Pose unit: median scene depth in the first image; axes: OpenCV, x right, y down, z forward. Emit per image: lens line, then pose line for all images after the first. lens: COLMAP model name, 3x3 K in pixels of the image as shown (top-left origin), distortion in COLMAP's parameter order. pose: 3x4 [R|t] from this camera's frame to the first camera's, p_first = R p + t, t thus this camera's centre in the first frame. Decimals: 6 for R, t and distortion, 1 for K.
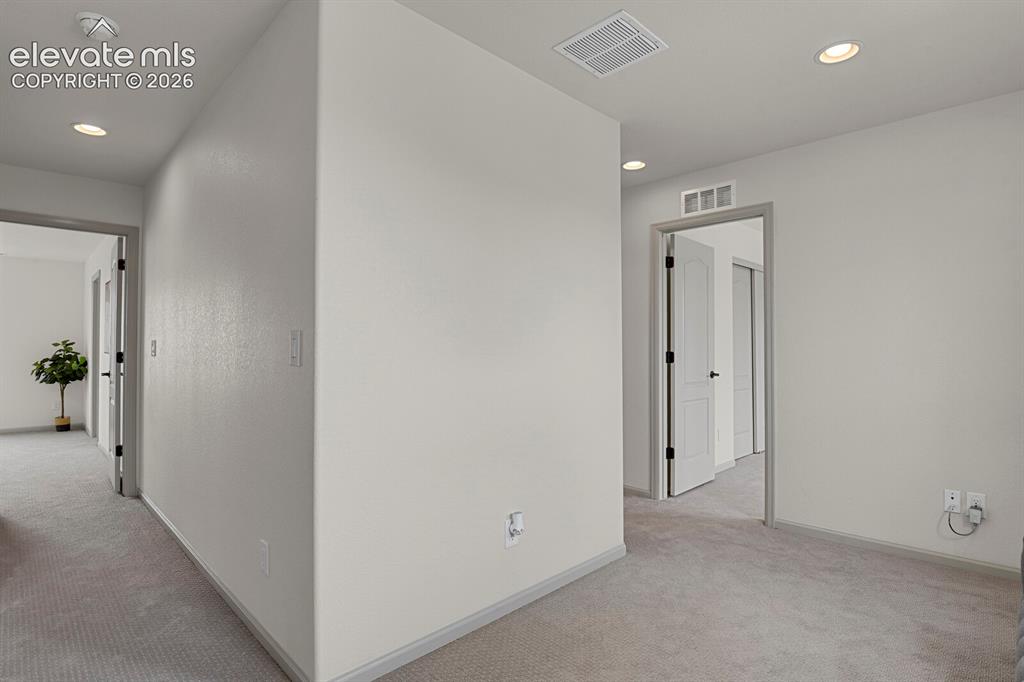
lens RADIAL K [[505.8, 0, 502.3], [0, 505.8, 334.9], [0, 0, 1]] dist [-0.018713, -0.006497]
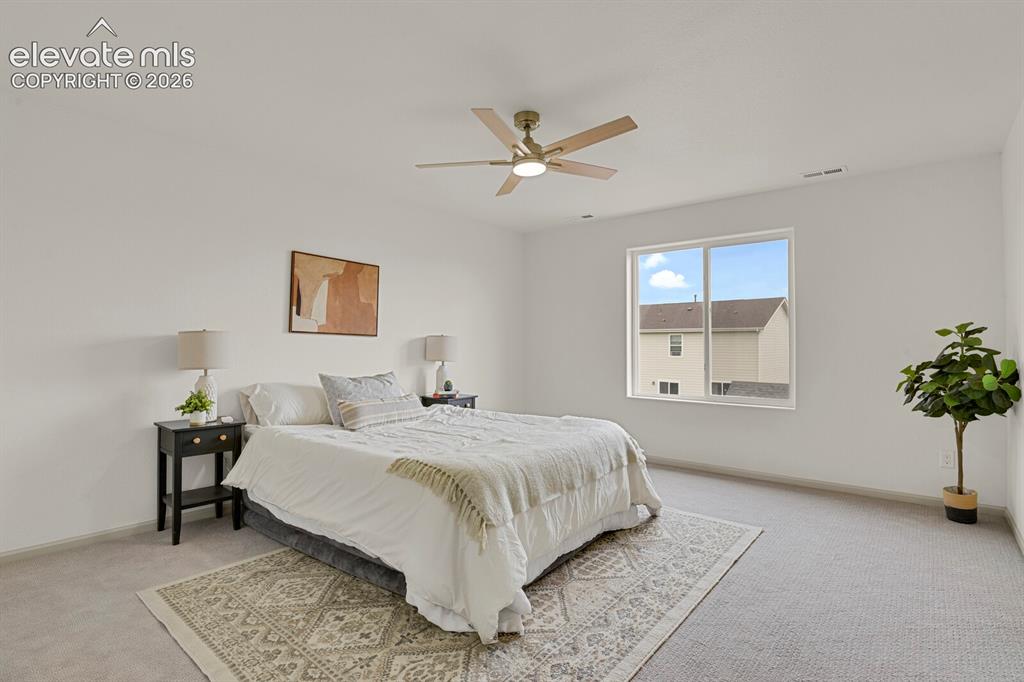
lens RADIAL K [[505.8, 0, 501.4], [0, 505.8, 336.1], [0, 0, 1]] dist [-0.018713, -0.006497]
pose [[0.109665, -0.012834, -0.993886, -0.476774], [0.012791, 0.999852, -0.011499, 0.022848], [0.993886, -0.011452, 0.109813, 0.528961]]
